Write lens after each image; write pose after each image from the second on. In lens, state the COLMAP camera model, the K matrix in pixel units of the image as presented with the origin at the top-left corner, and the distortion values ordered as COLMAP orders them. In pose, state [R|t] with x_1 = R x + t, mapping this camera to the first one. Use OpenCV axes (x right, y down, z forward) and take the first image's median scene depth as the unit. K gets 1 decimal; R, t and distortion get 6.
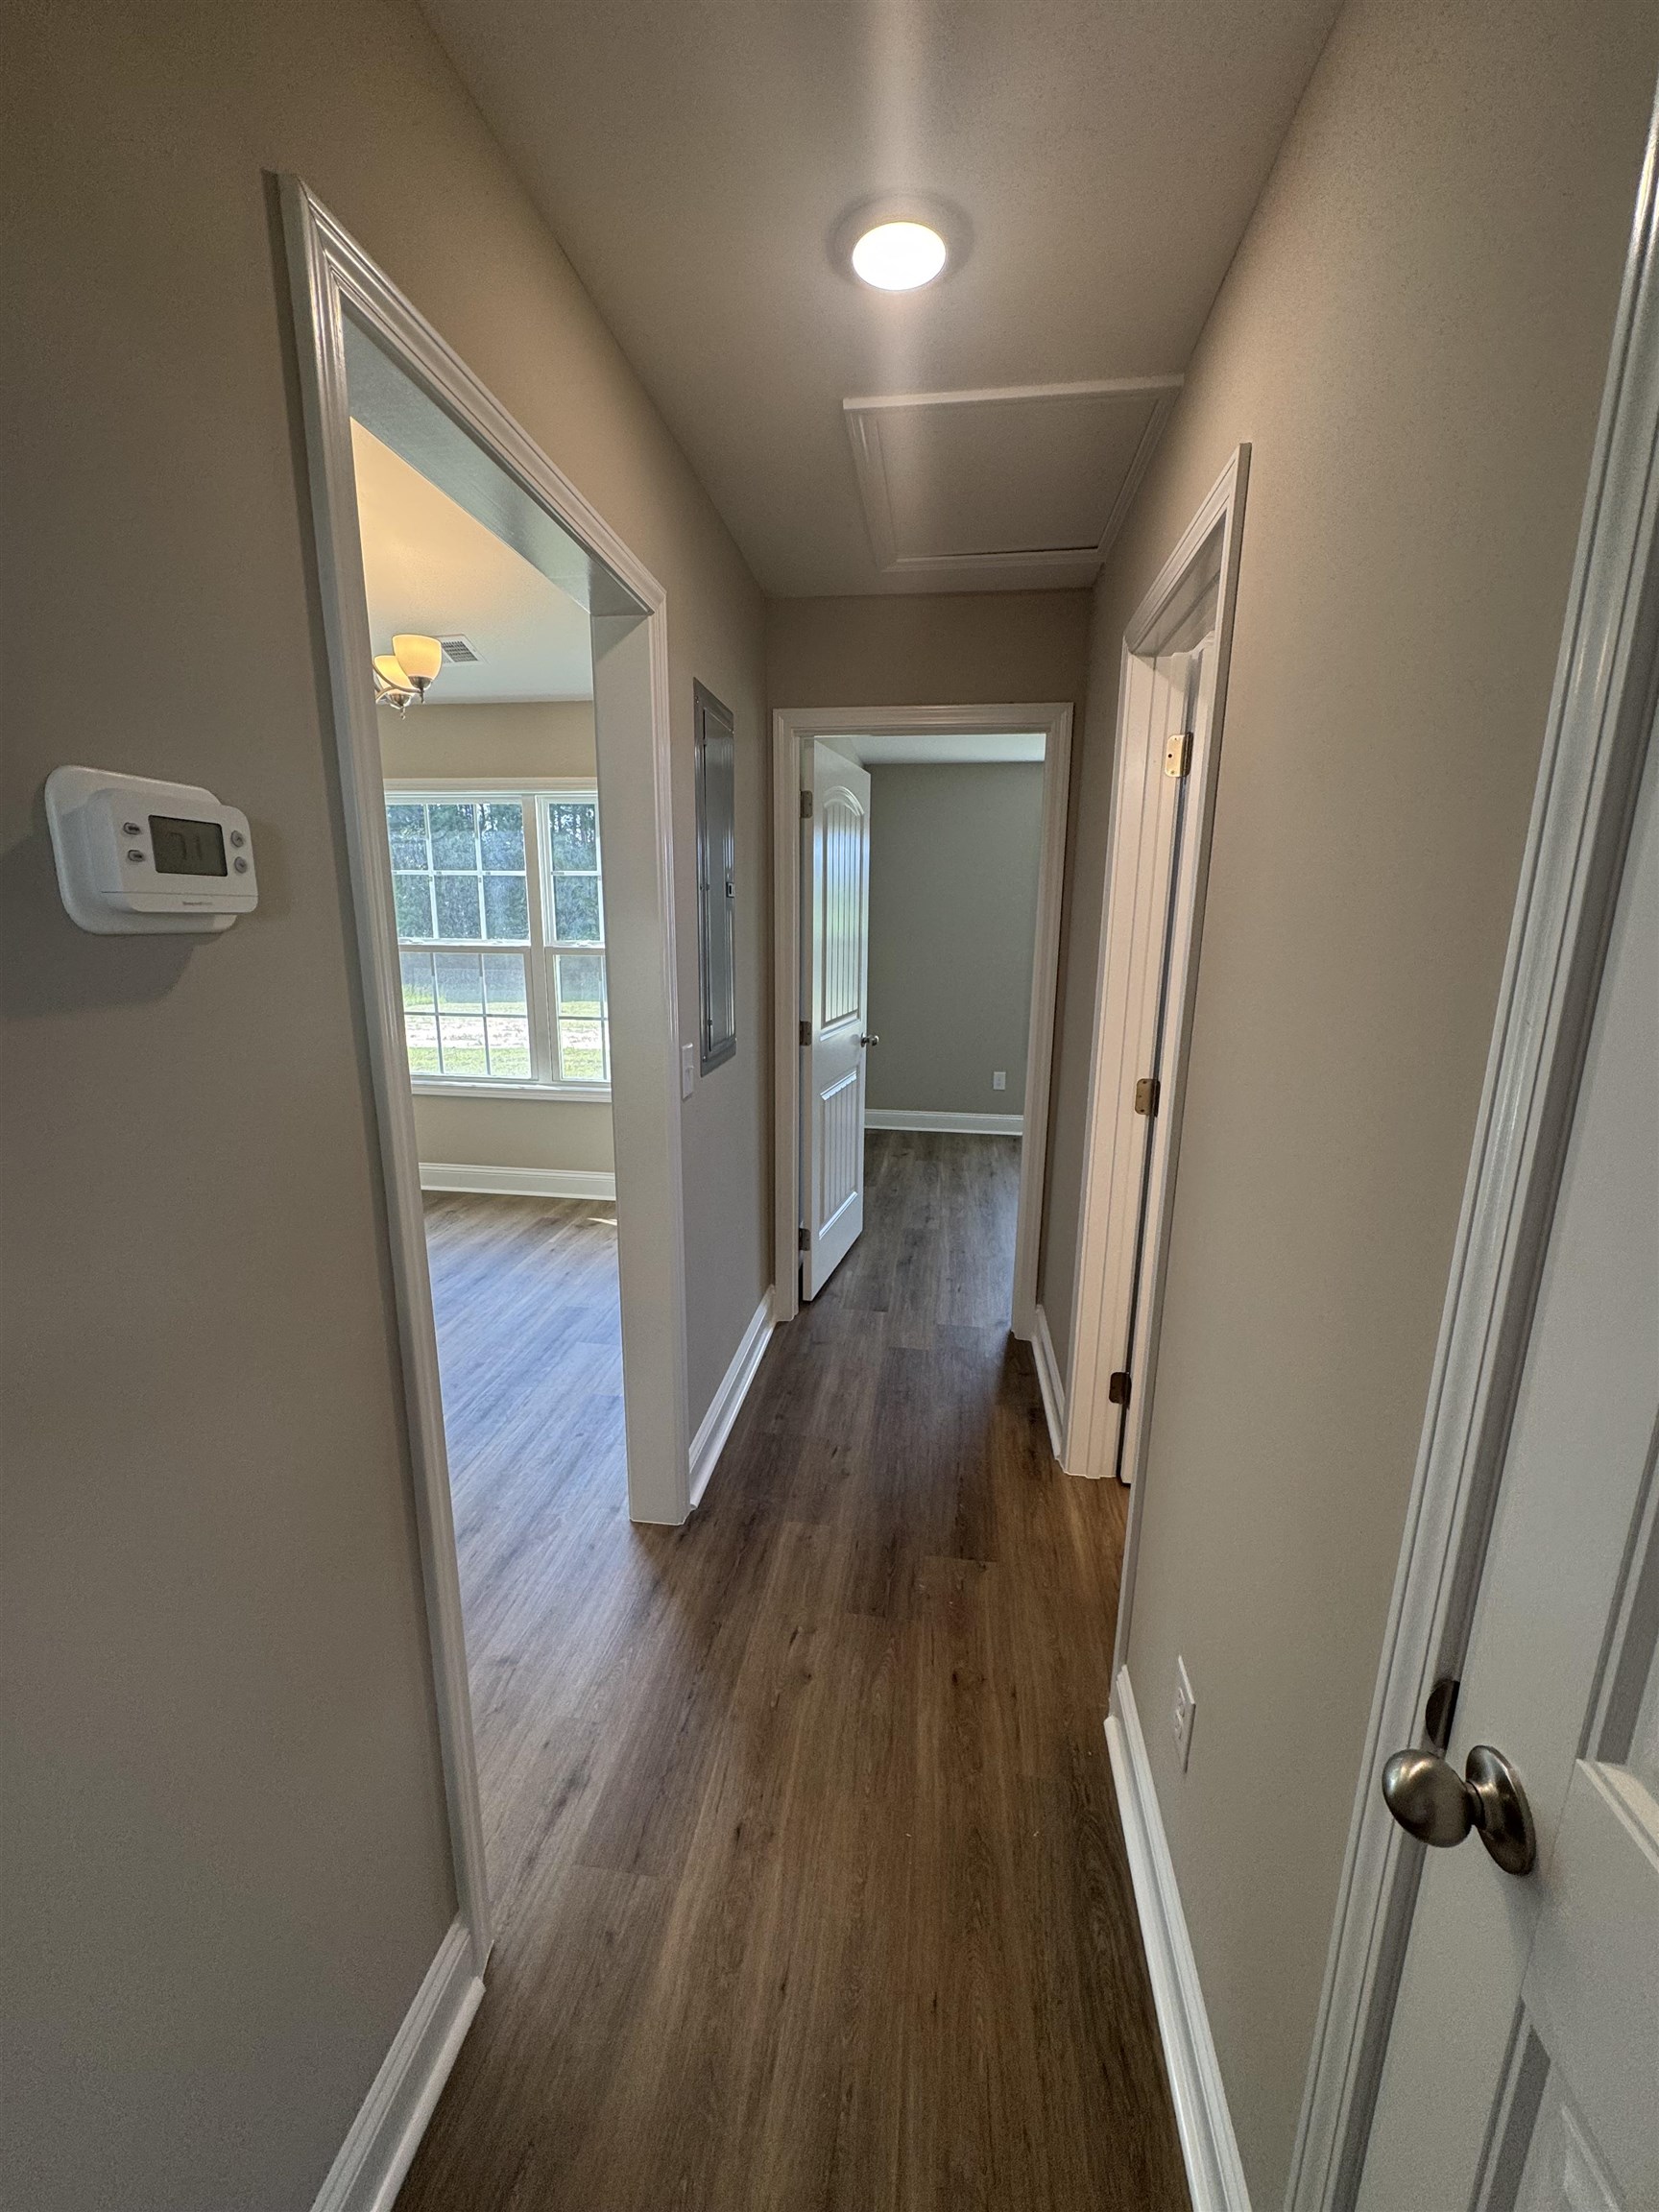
lens RADIAL K [[880.2, 0, 829.7], [0, 880.2, 1103.2], [0, 0, 1]] dist [-0.002941, 0.001469]
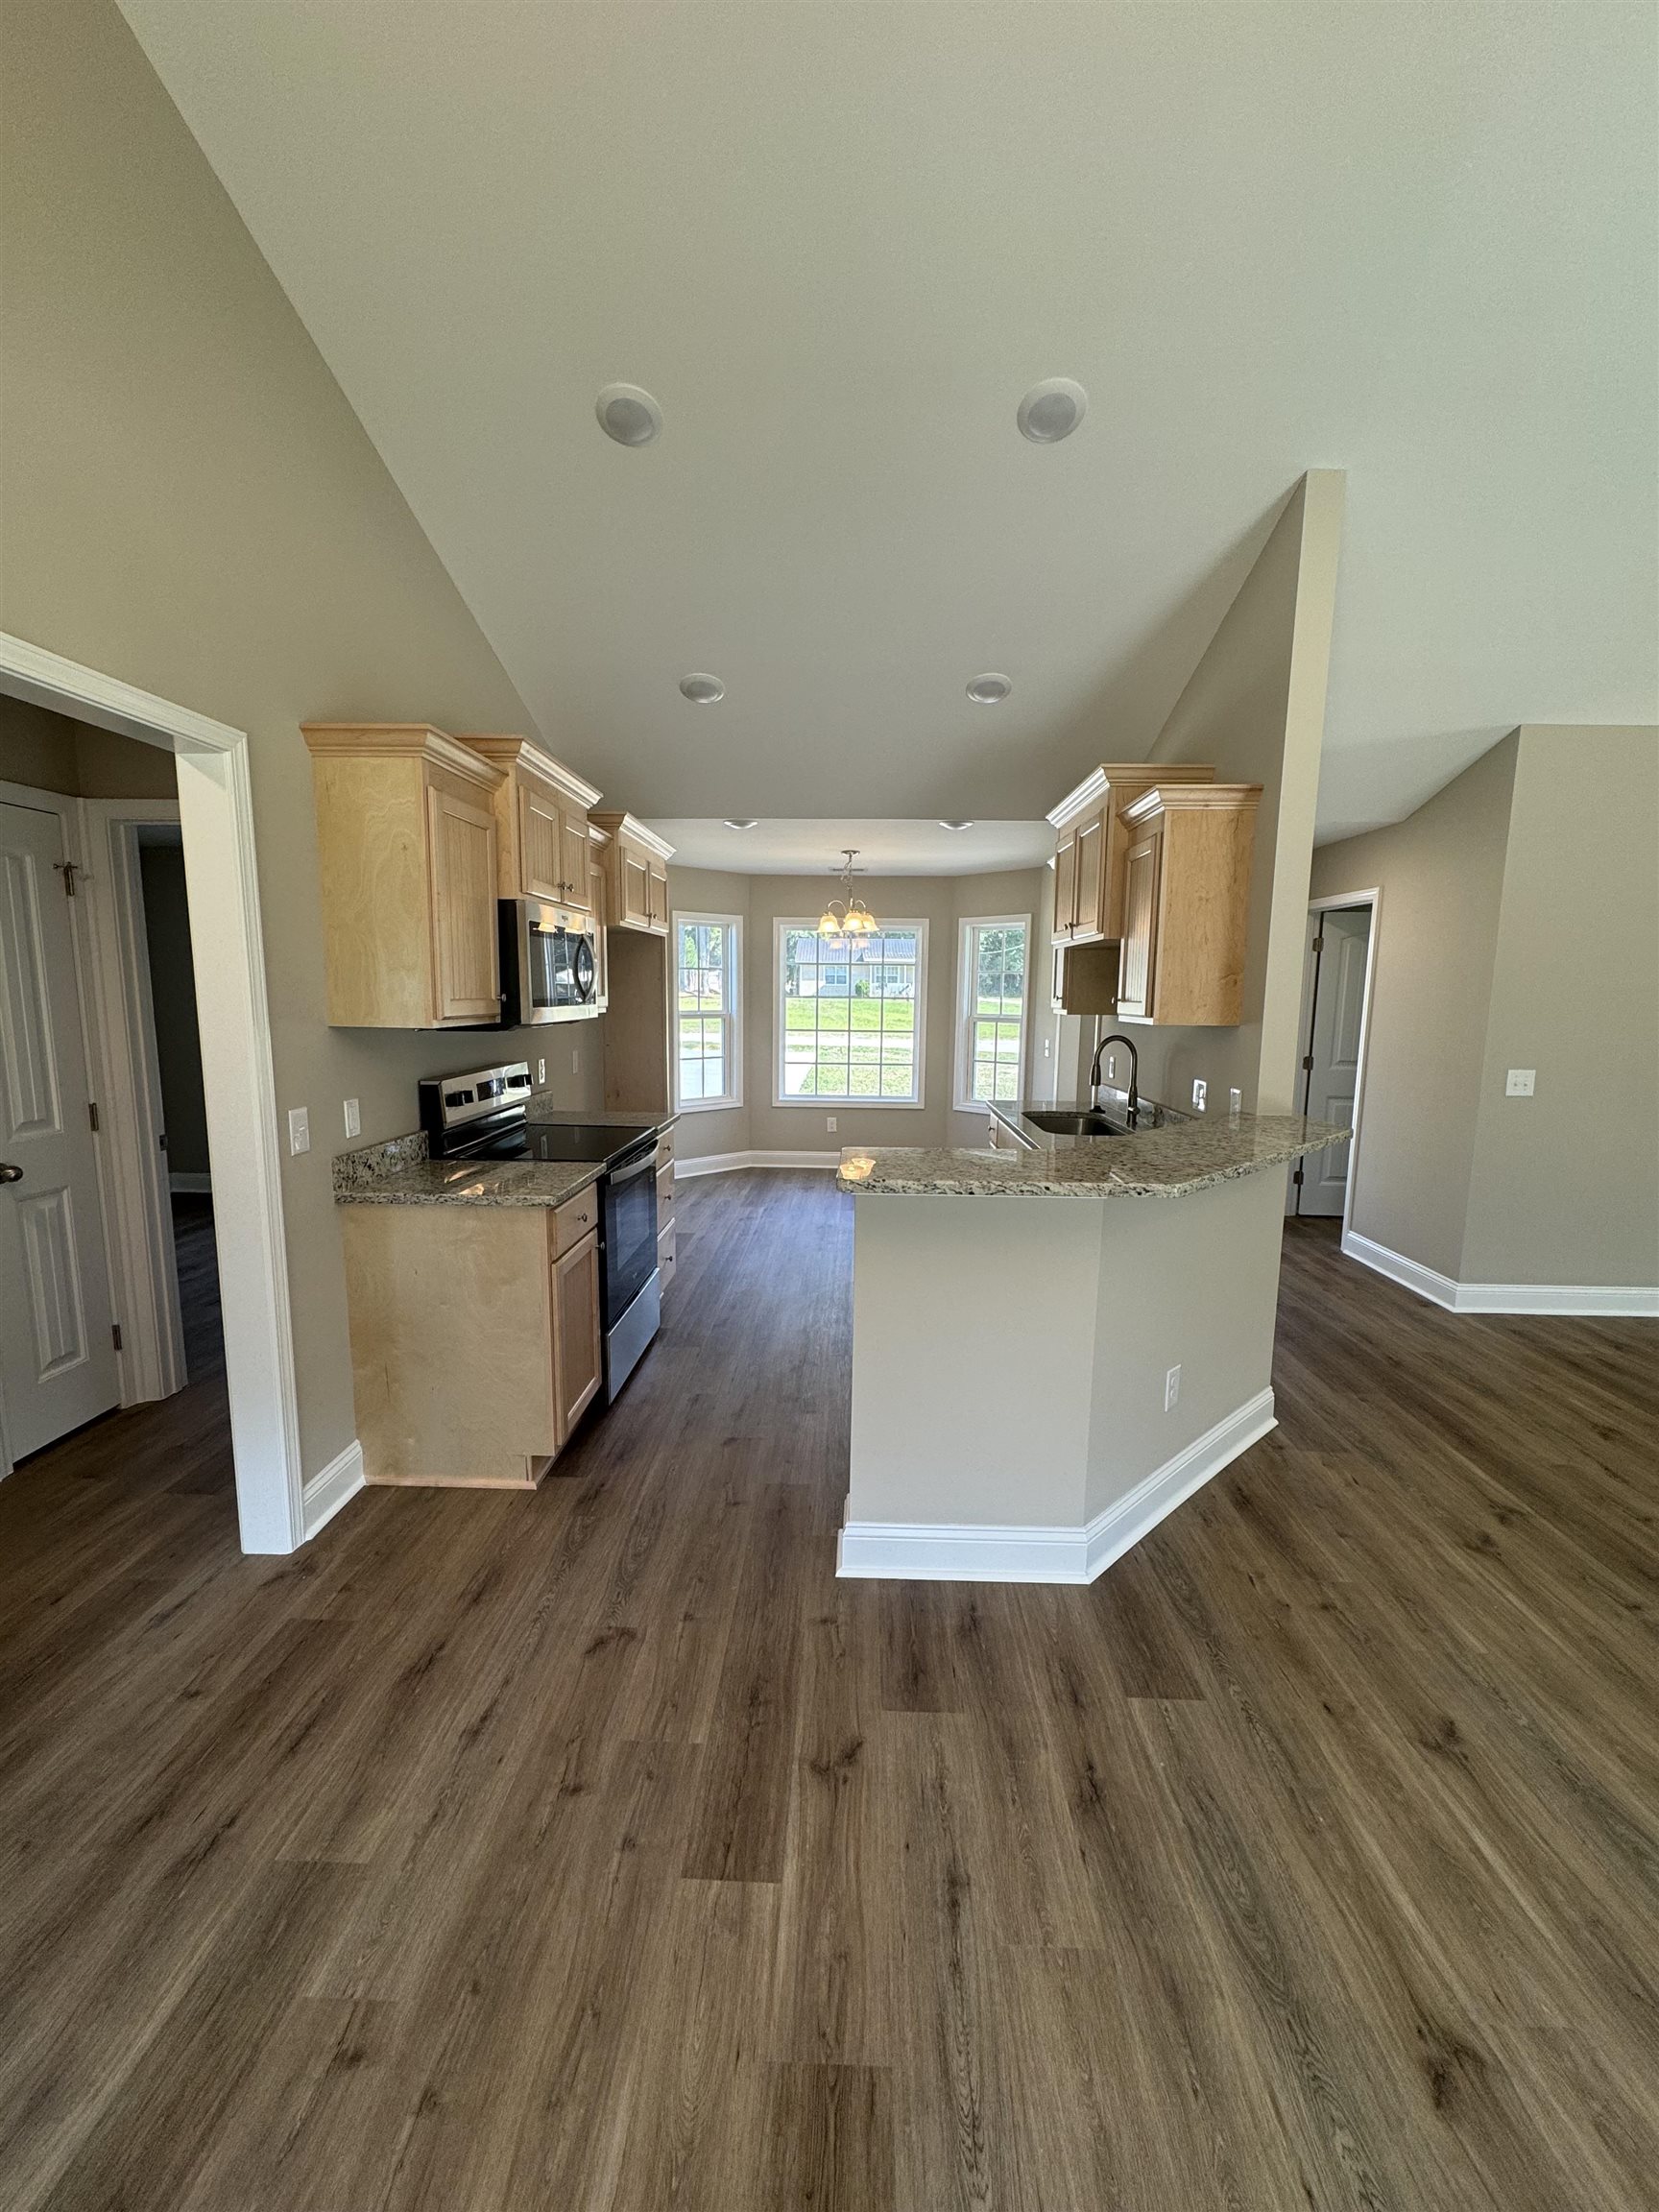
lens RADIAL K [[880.2, 0, 829.5], [0, 880.2, 1104.2], [0, 0, 1]] dist [-0.002941, 0.001469]
pose [[-0.994637, -0.005049, -0.103309, -0.402769], [-0.039893, 0.940252, 0.338134, -0.167786], [0.095429, 0.340442, -0.935410, 0.719736]]
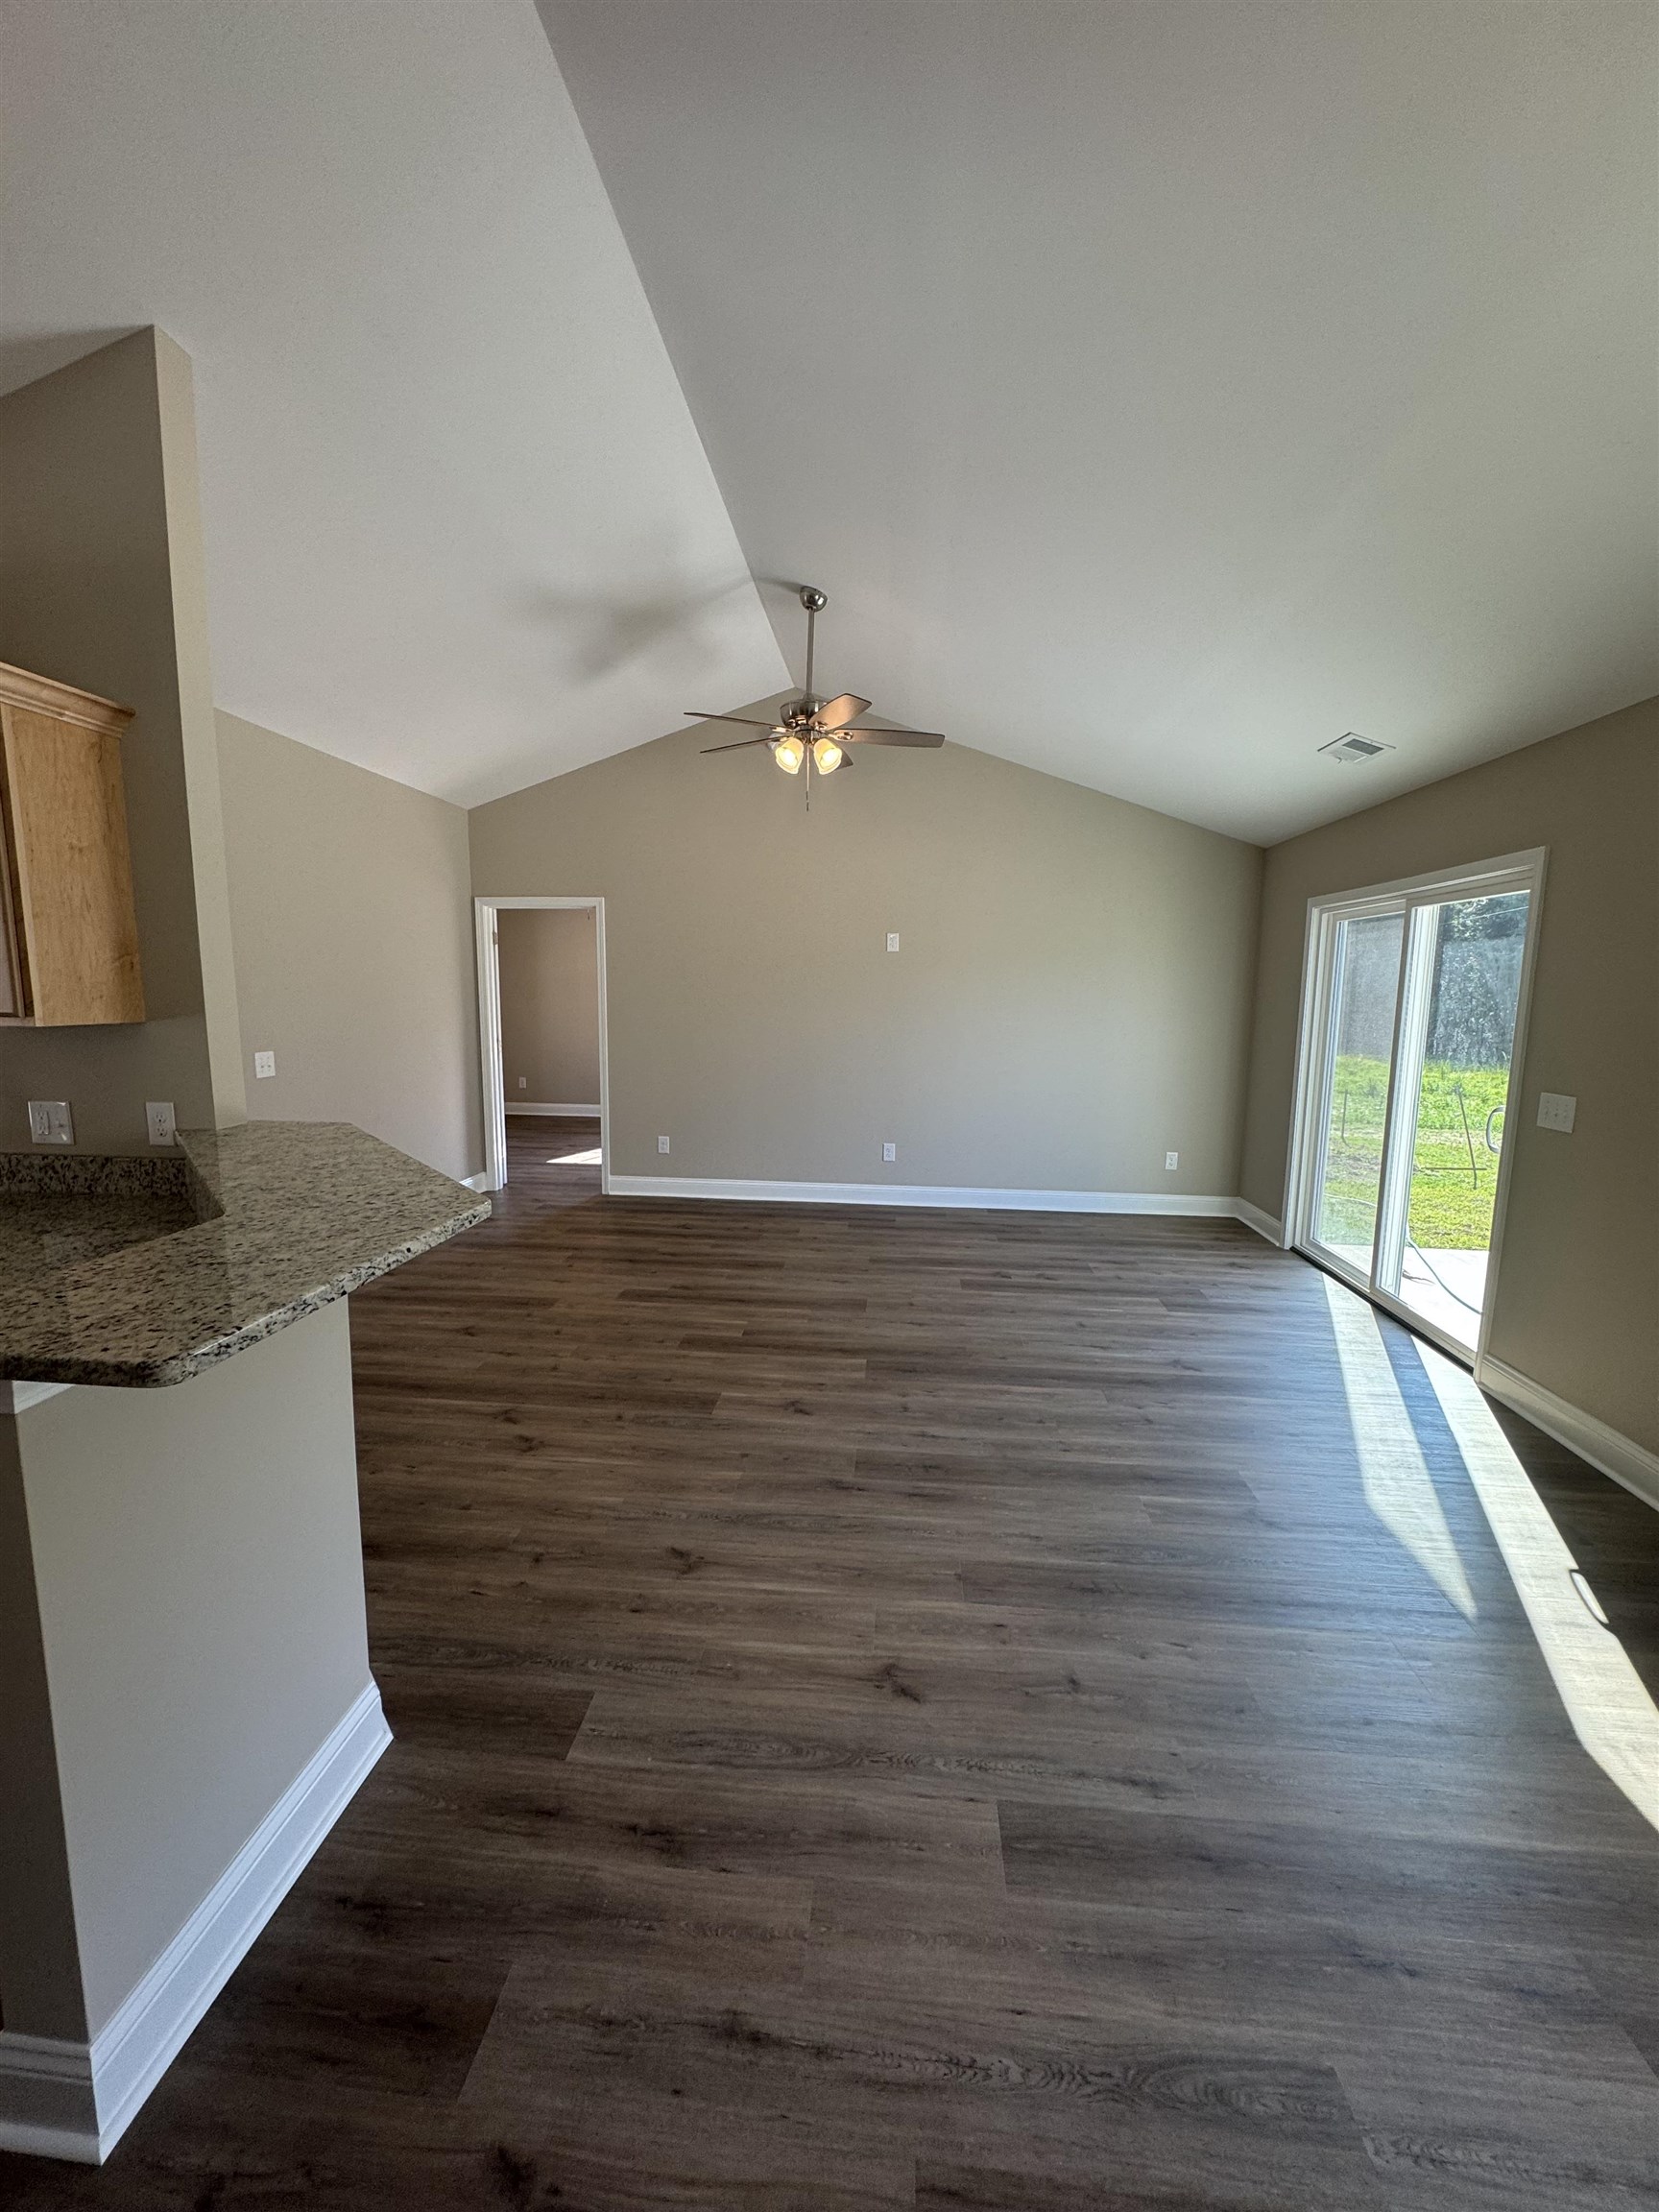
lens RADIAL K [[880.2, 0, 828.4], [0, 880.2, 1104.7], [0, 0, 1]] dist [-0.002941, 0.001469]
pose [[0.046225, 0.125056, -0.991072, -0.238189], [-0.225531, 0.967823, 0.111603, -0.108417], [0.973139, 0.218359, 0.072942, 0.454648]]
